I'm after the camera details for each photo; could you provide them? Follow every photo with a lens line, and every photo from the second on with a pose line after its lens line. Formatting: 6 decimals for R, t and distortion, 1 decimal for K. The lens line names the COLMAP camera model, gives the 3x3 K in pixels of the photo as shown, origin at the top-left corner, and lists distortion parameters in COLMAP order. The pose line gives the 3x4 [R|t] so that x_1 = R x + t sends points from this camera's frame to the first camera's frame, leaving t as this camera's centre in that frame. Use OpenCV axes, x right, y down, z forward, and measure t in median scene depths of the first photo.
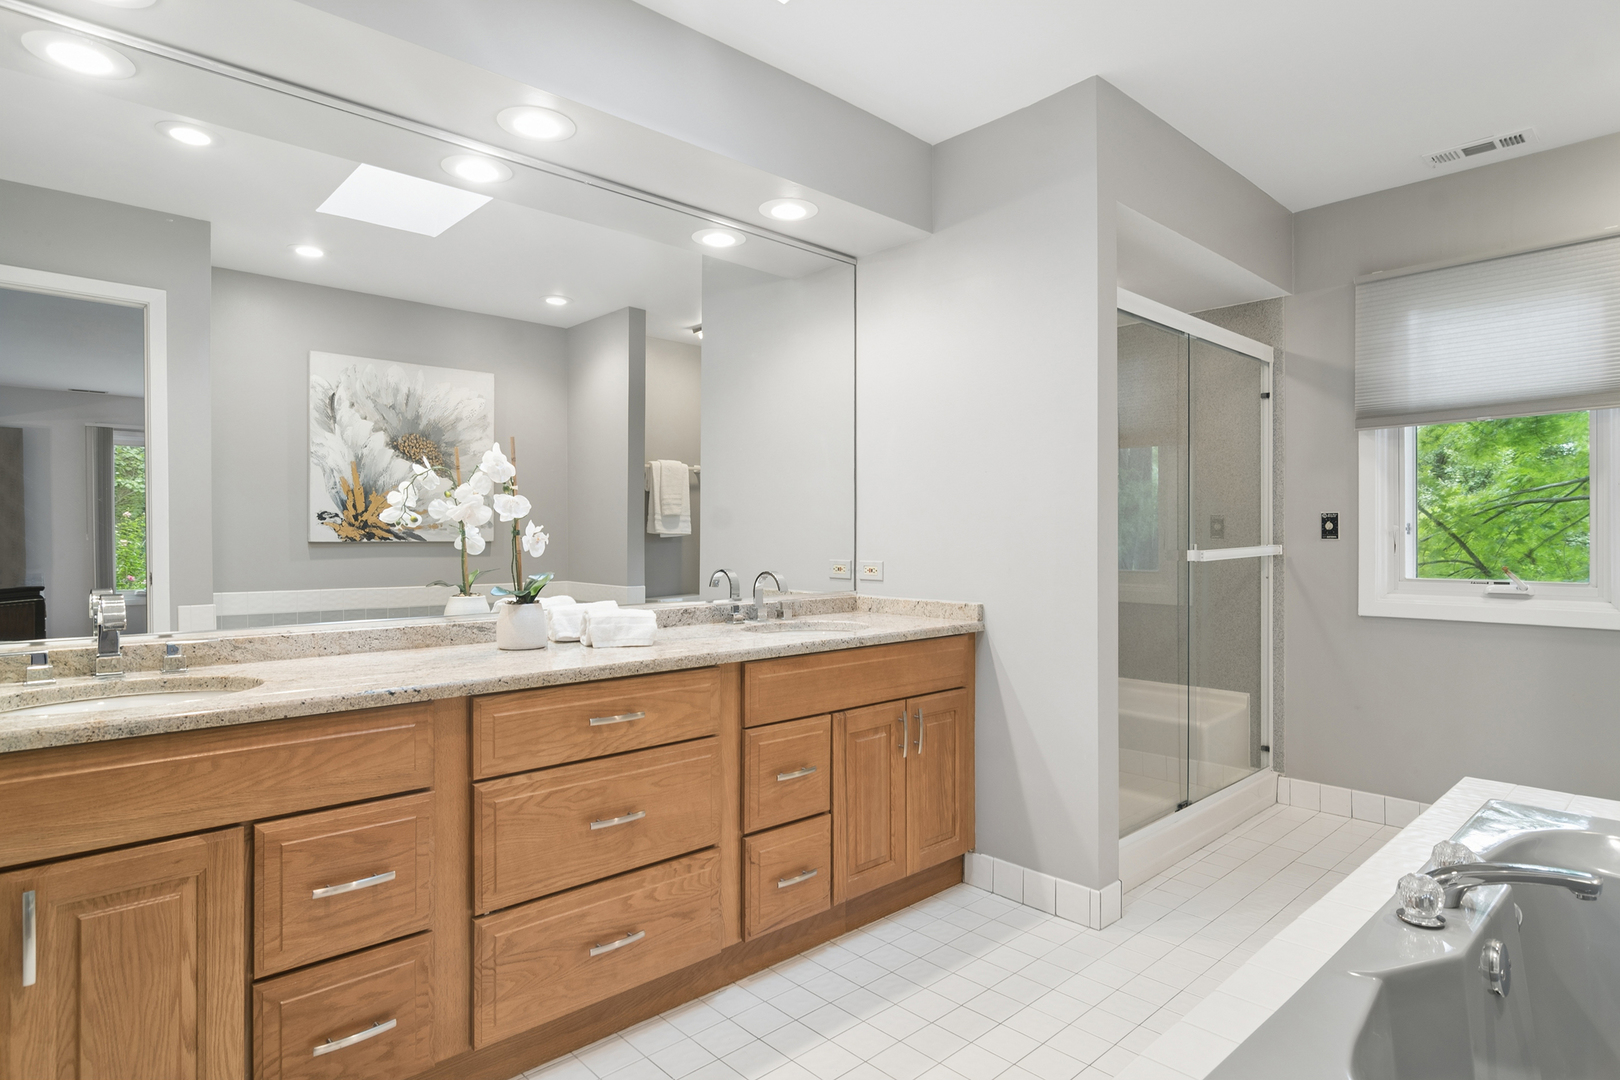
lens RADIAL K [[876.5, 0, 814.0], [0, 876.5, 537.6], [0, 0, 1]] dist [-0.004343, 0.002495]
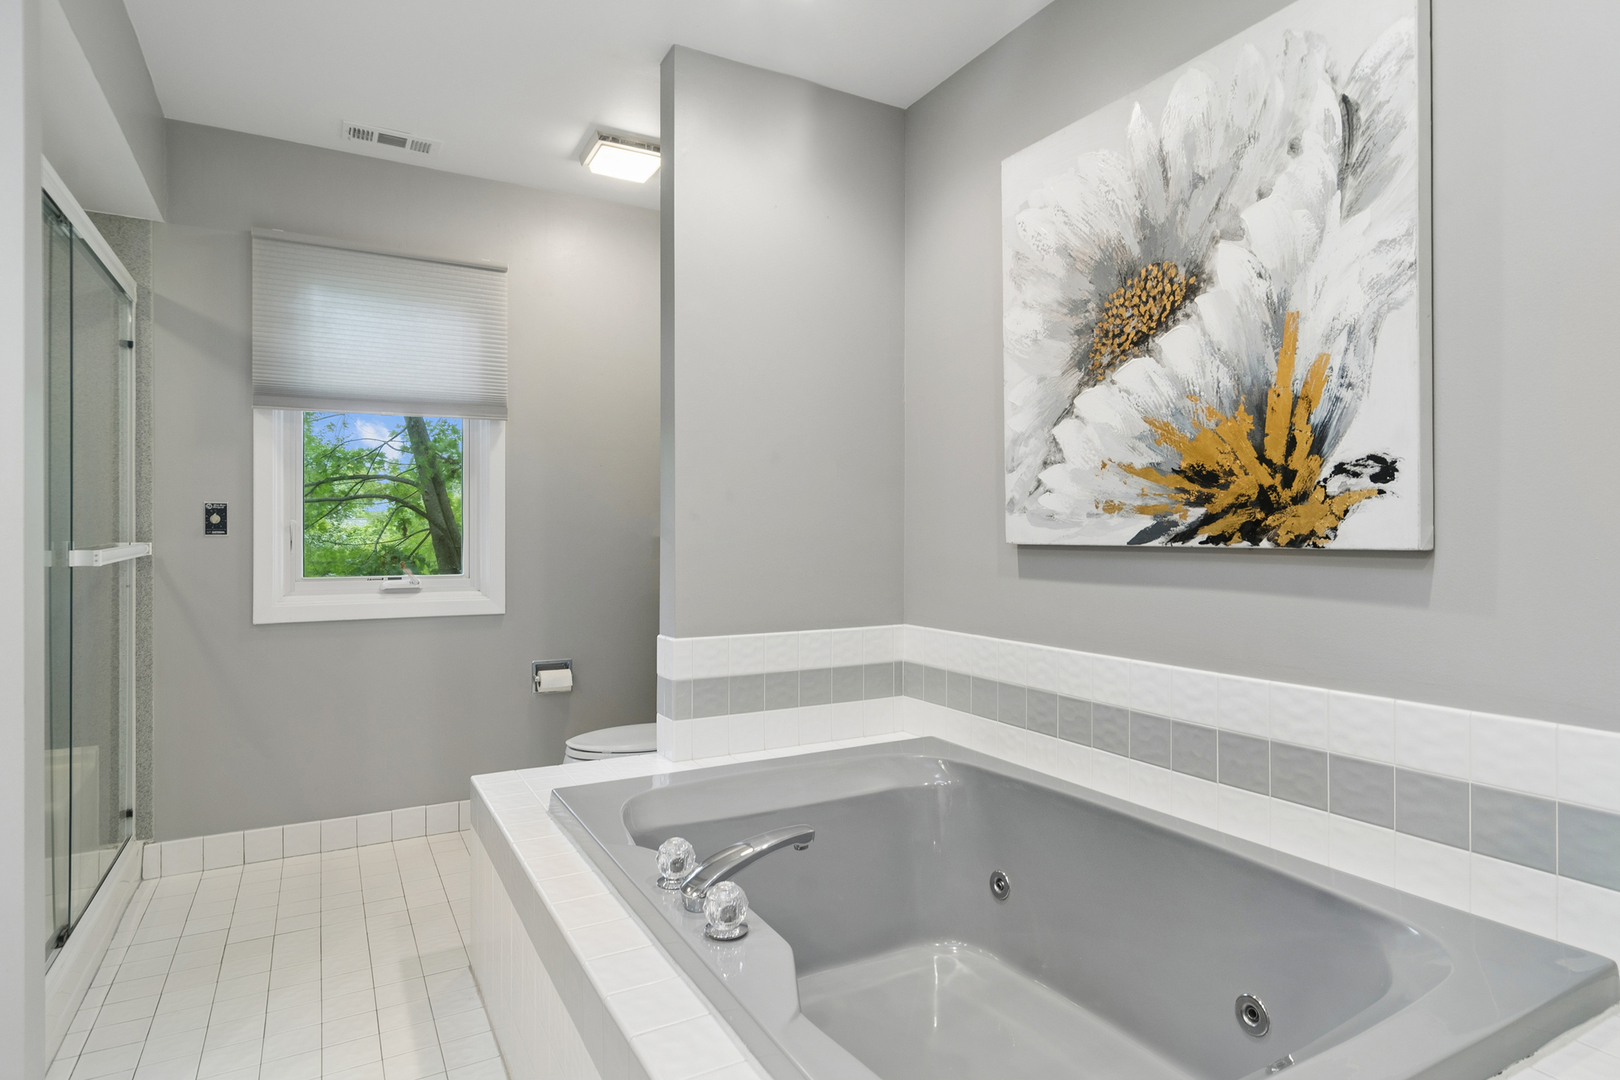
lens RADIAL K [[876.5, 0, 808.5], [0, 876.5, 537.4], [0, 0, 1]] dist [-0.004343, 0.002495]
pose [[0.242317, -0.000171, 0.970197, -0.073621], [0.000914, 1.000000, -0.000052, 0.004312], [-0.970197, 0.000899, 0.242317, 0.259690]]
